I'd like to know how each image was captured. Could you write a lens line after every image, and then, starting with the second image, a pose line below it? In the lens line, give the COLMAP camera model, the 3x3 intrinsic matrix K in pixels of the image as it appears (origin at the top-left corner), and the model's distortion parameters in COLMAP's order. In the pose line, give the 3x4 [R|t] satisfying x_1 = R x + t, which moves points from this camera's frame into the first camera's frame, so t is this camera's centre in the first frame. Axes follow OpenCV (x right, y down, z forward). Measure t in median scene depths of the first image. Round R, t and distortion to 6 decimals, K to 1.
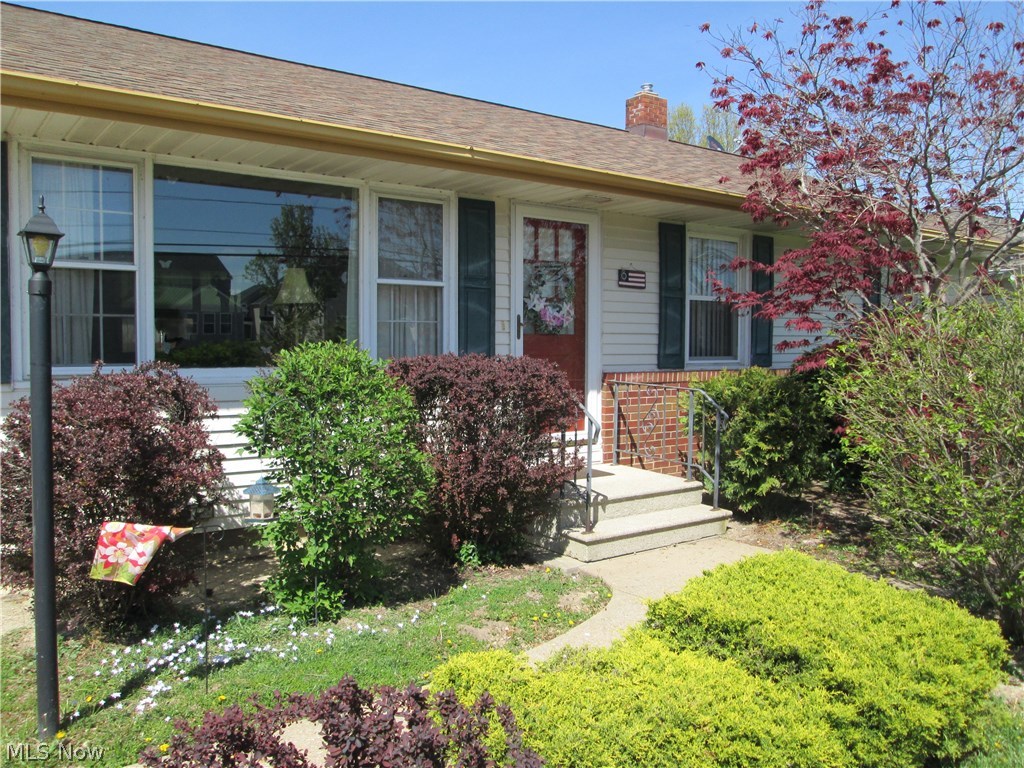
lens RADIAL K [[840.8, 0, 512.0], [0, 840.8, 384.0], [0, 0, 1]] dist [-0.053393, -0.002296]
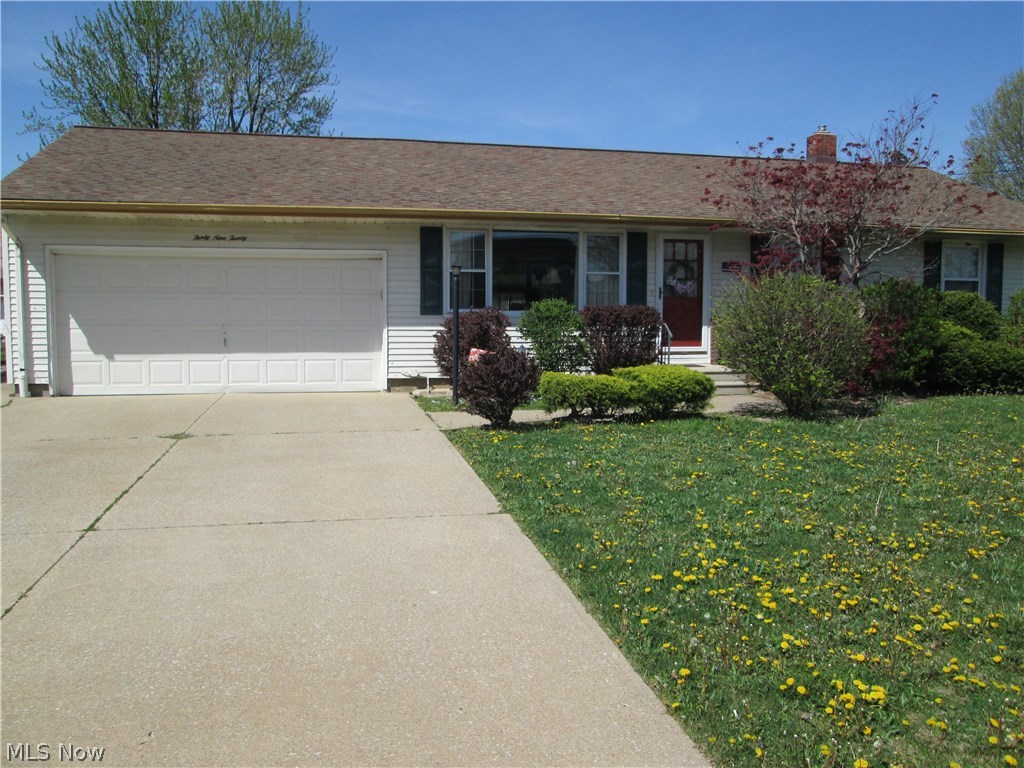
lens RADIAL K [[840.8, 0, 512.0], [0, 840.8, 384.0], [0, 0, 1]] dist [-0.053393, -0.002296]
pose [[0.913026, 0.029381, -0.406841, 0.522629], [-0.018745, 0.999371, 0.030105, 0.099263], [0.407470, -0.019861, 0.913003, -1.023685]]
